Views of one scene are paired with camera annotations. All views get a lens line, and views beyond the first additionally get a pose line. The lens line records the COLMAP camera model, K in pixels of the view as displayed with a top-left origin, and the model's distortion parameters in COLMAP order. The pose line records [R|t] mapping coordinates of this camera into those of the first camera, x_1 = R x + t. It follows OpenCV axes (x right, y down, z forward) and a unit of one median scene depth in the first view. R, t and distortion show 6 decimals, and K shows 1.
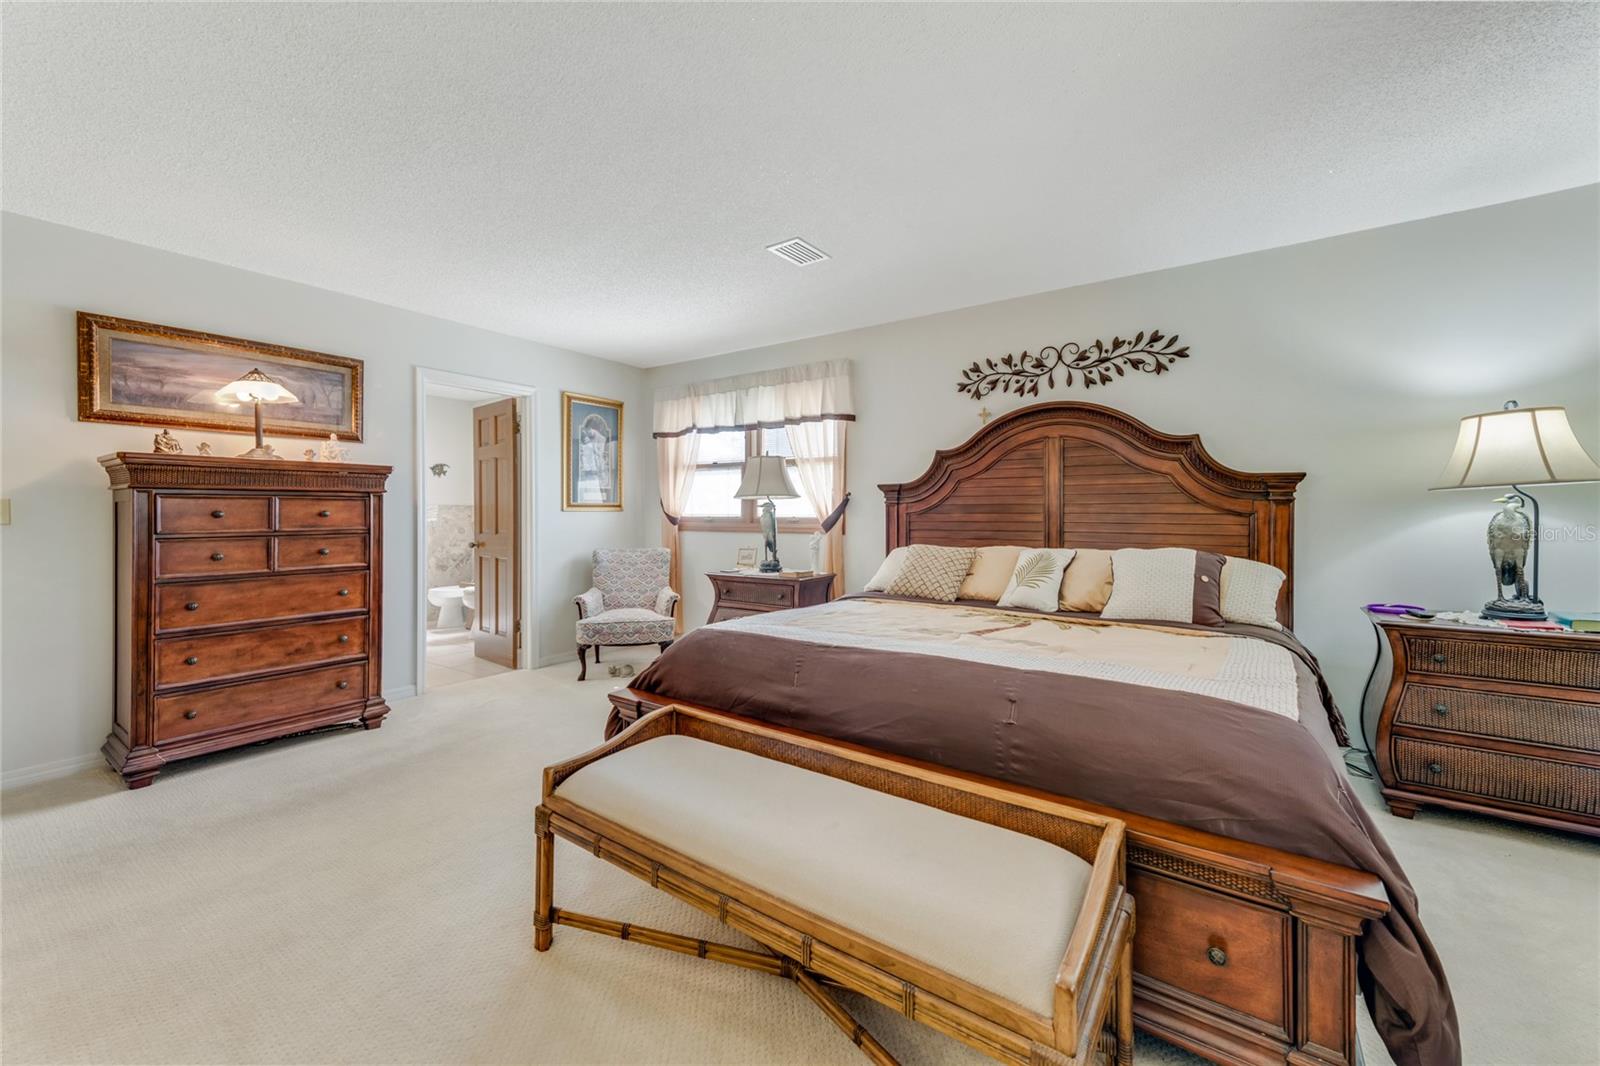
lens RADIAL K [[631.9, 0, 800.7], [0, 631.9, 508.0], [0, 0, 1]] dist [0.016048, -0.000041]
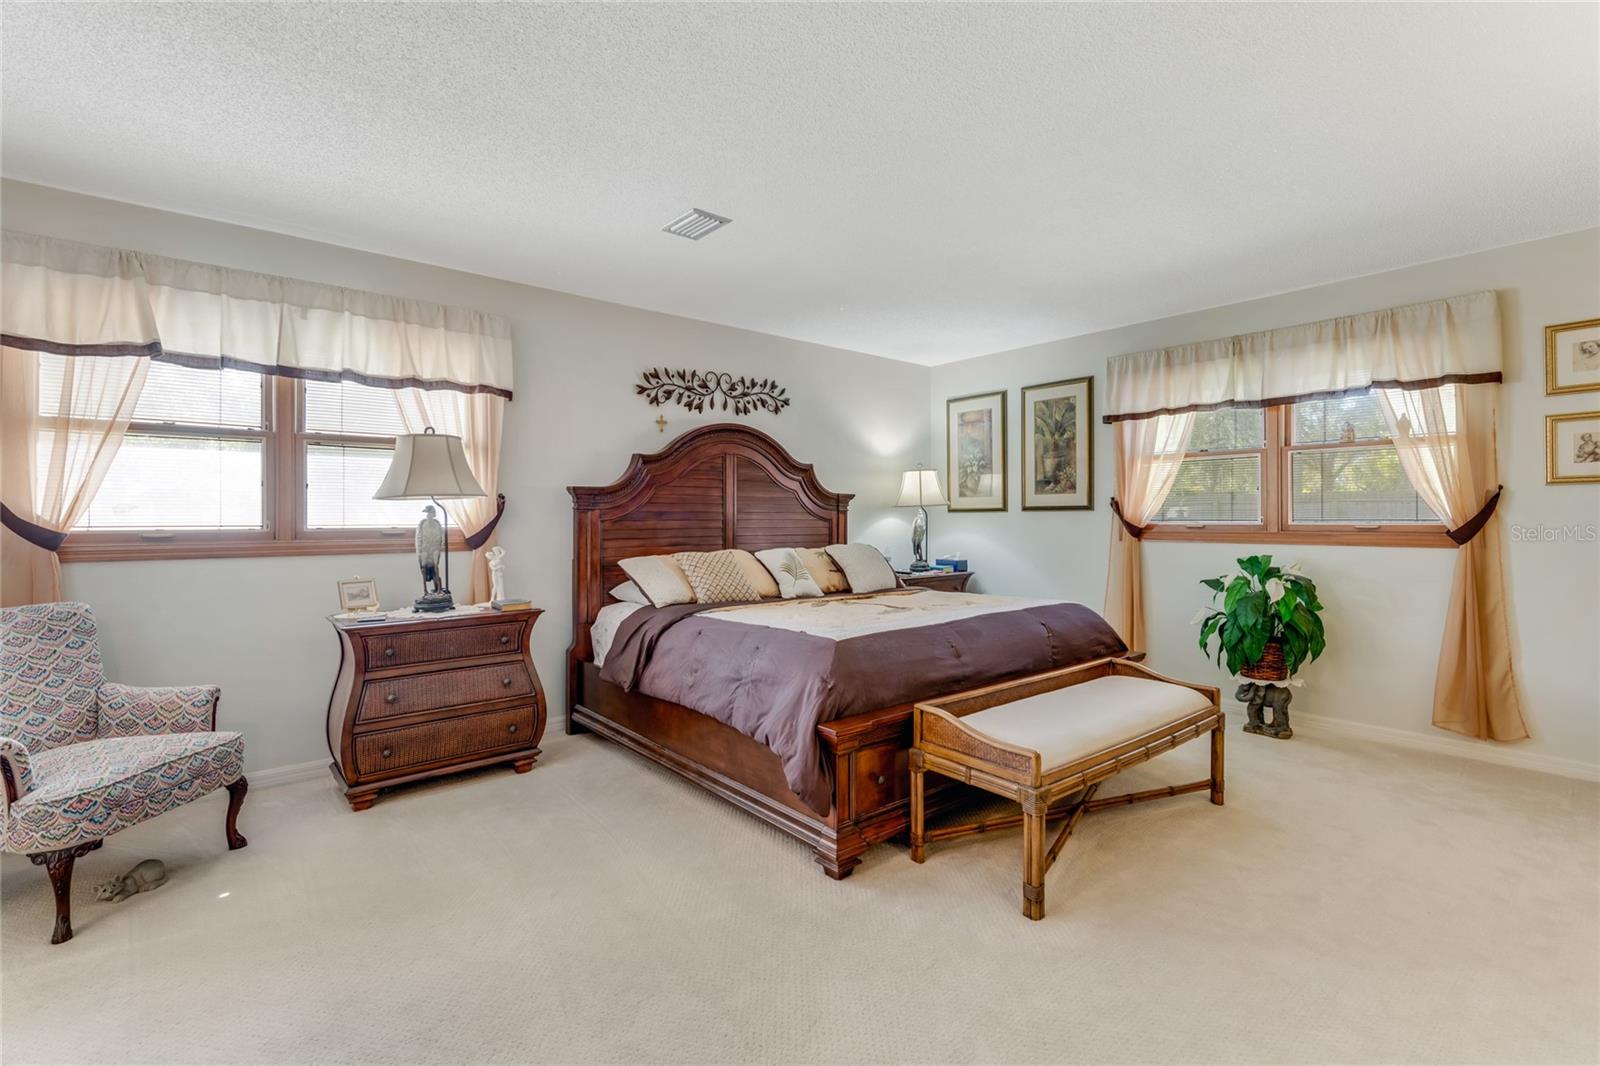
lens RADIAL K [[715.0, 0, 808.8], [0, 715.0, 524.0], [0, 0, 1]] dist [-0.000728, -0.000899]
pose [[0.250475, -0.009213, 0.968079, -0.777112], [-0.002166, 0.999947, 0.010077, 0.002266], [-0.968121, -0.004621, 0.250442, 0.504055]]
